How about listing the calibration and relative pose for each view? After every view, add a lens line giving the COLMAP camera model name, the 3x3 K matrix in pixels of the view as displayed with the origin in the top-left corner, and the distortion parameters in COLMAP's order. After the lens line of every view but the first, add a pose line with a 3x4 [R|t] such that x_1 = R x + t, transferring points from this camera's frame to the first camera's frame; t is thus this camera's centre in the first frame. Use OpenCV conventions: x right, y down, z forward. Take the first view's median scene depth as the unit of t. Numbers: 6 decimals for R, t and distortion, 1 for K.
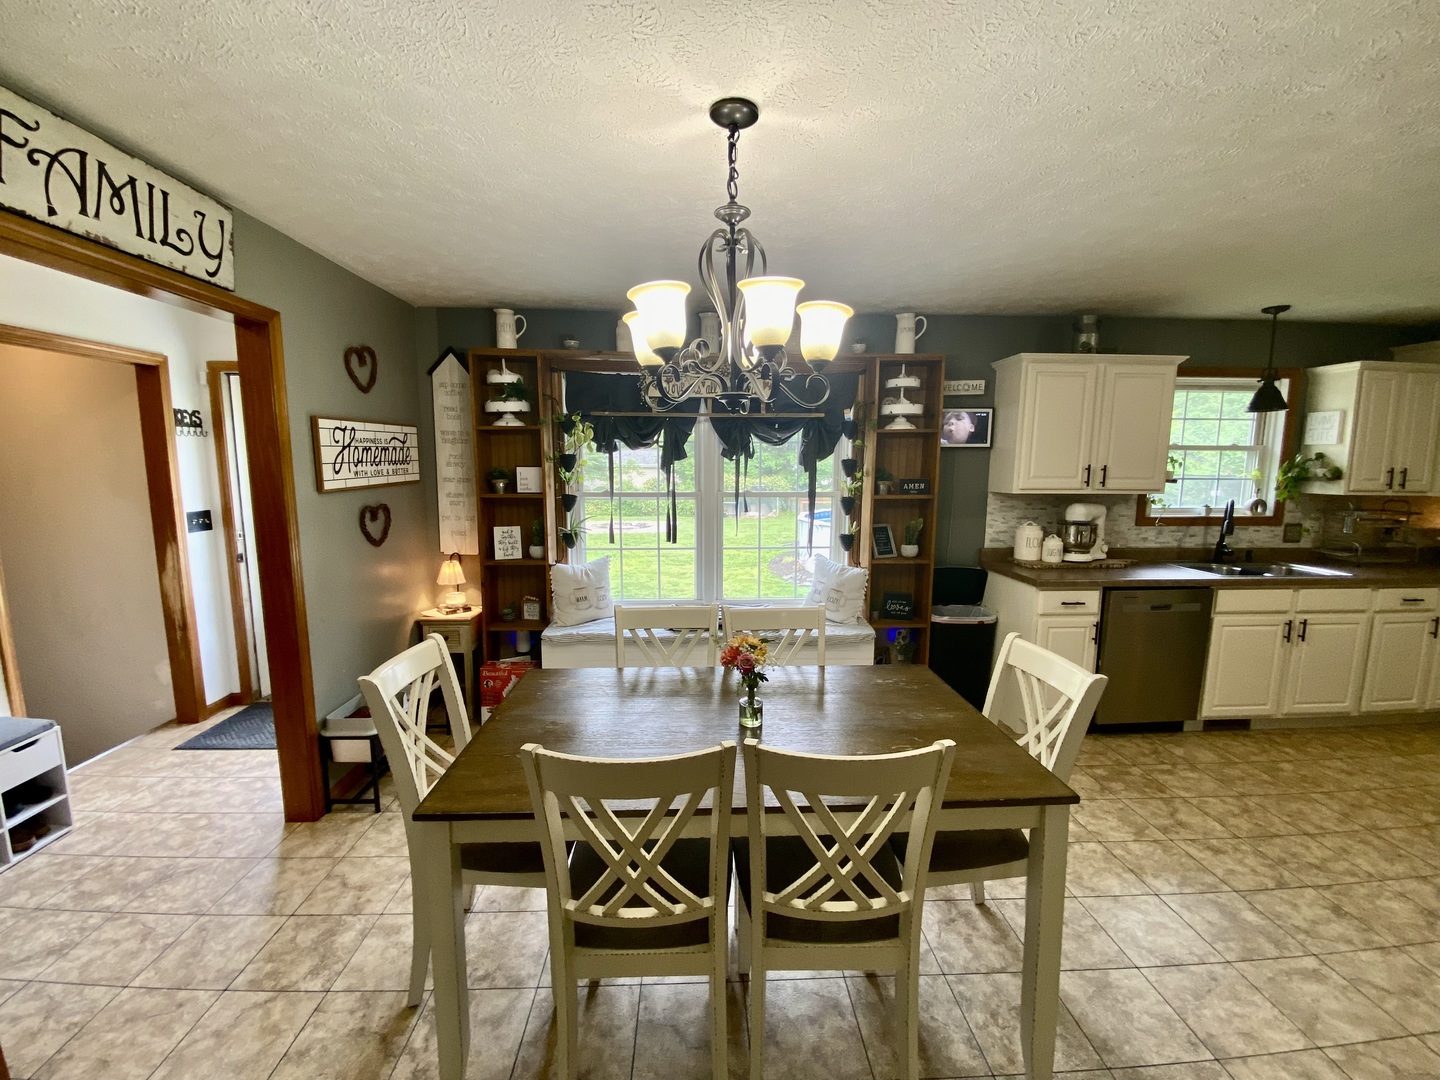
lens RADIAL K [[575.4, 0, 720.0], [0, 575.4, 540.0], [0, 0, 1]] dist [0.020493, -0.019636]
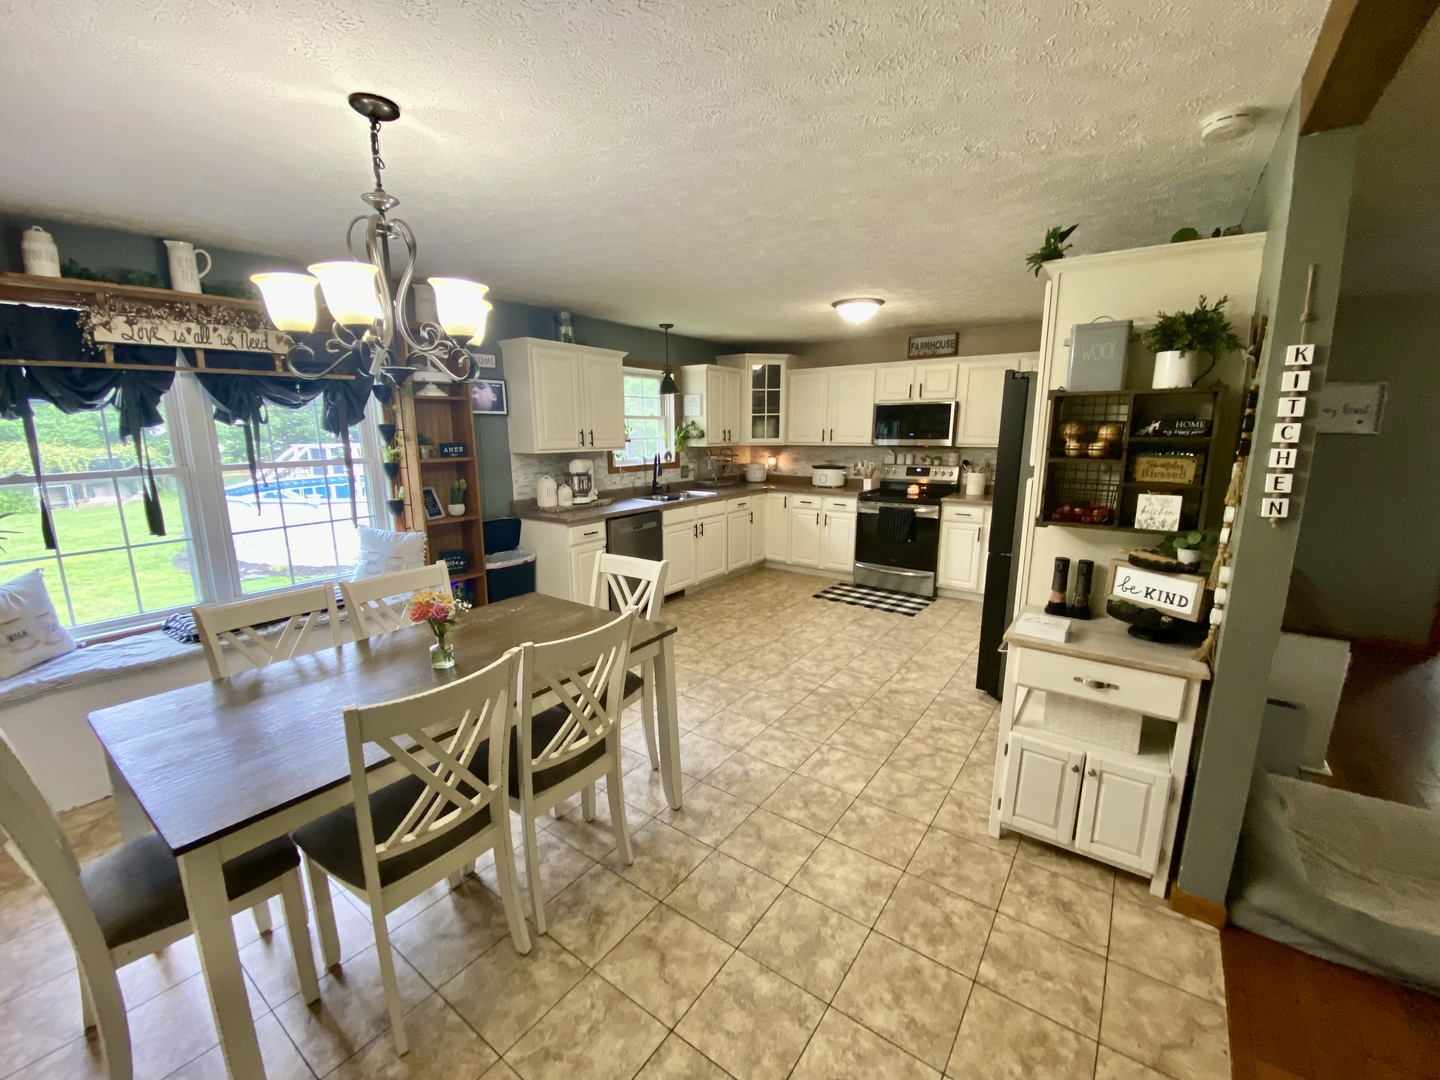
lens RADIAL K [[575.4, 0, 720.0], [0, 575.4, 540.0], [0, 0, 1]] dist [0.020493, -0.019636]
pose [[0.608688, -0.155042, 0.778114, -0.230307], [0.105131, 0.987834, 0.114590, 0.002282], [-0.786414, 0.012055, 0.617582, -0.062134]]
